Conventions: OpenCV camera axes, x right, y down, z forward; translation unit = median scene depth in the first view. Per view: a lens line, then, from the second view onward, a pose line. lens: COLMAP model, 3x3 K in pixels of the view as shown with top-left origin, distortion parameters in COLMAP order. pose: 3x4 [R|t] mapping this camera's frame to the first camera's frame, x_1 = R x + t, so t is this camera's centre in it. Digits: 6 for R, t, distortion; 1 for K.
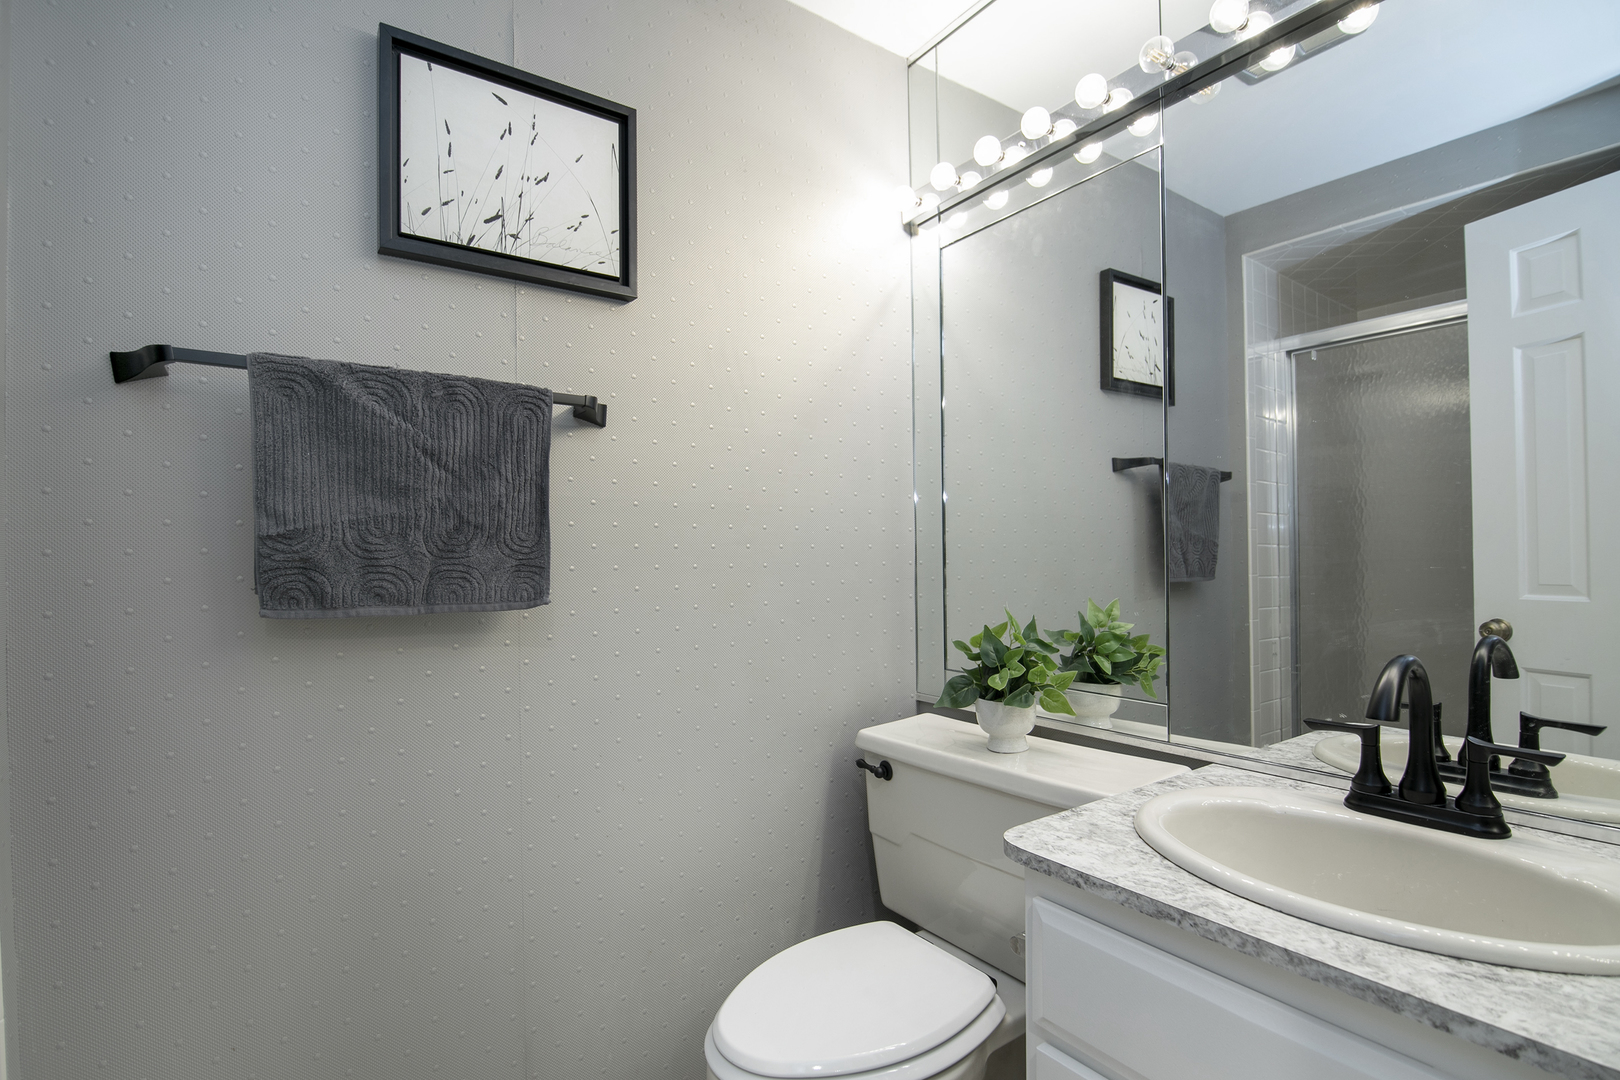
lens RADIAL K [[759.6, 0, 775.9], [0, 759.6, 560.7], [0, 0, 1]] dist [-0.012745, -0.004848]
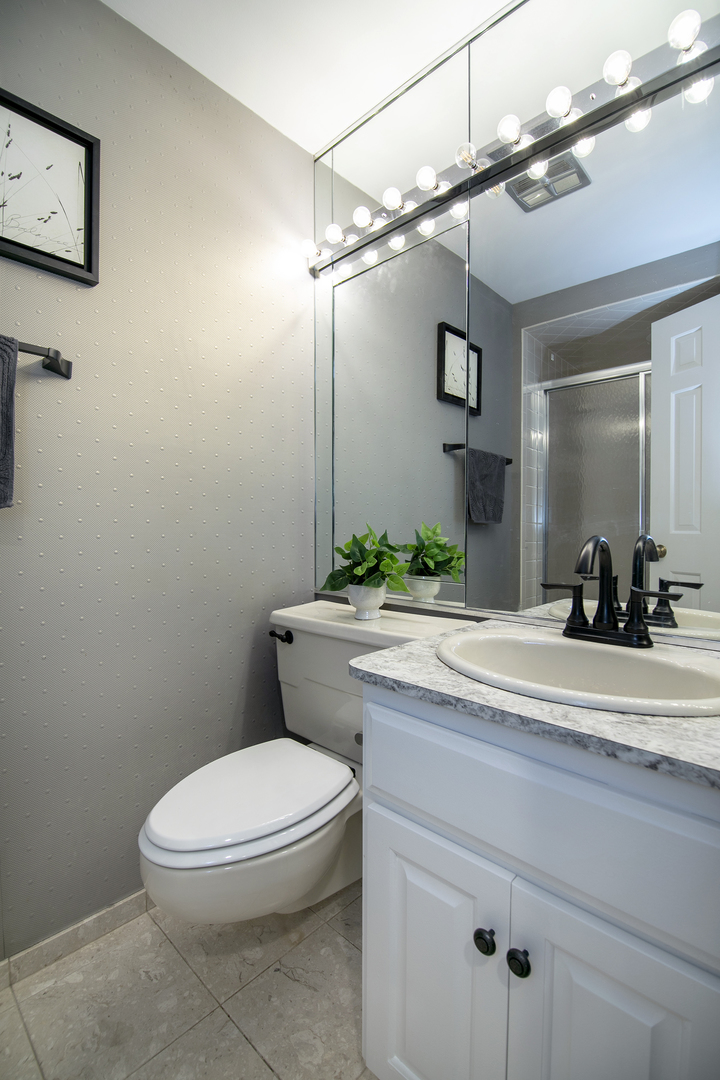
lens RADIAL K [[479.3, 0, 360.0], [0, 479.3, 540.0], [0, 0, 1]] dist [-0.001149, -0.014804]
pose [[0.974800, 0.009257, 0.222888, 0.082691], [-0.013926, 0.999715, 0.019383, 0.081067], [-0.222645, -0.021999, 0.974651, 0.084142]]
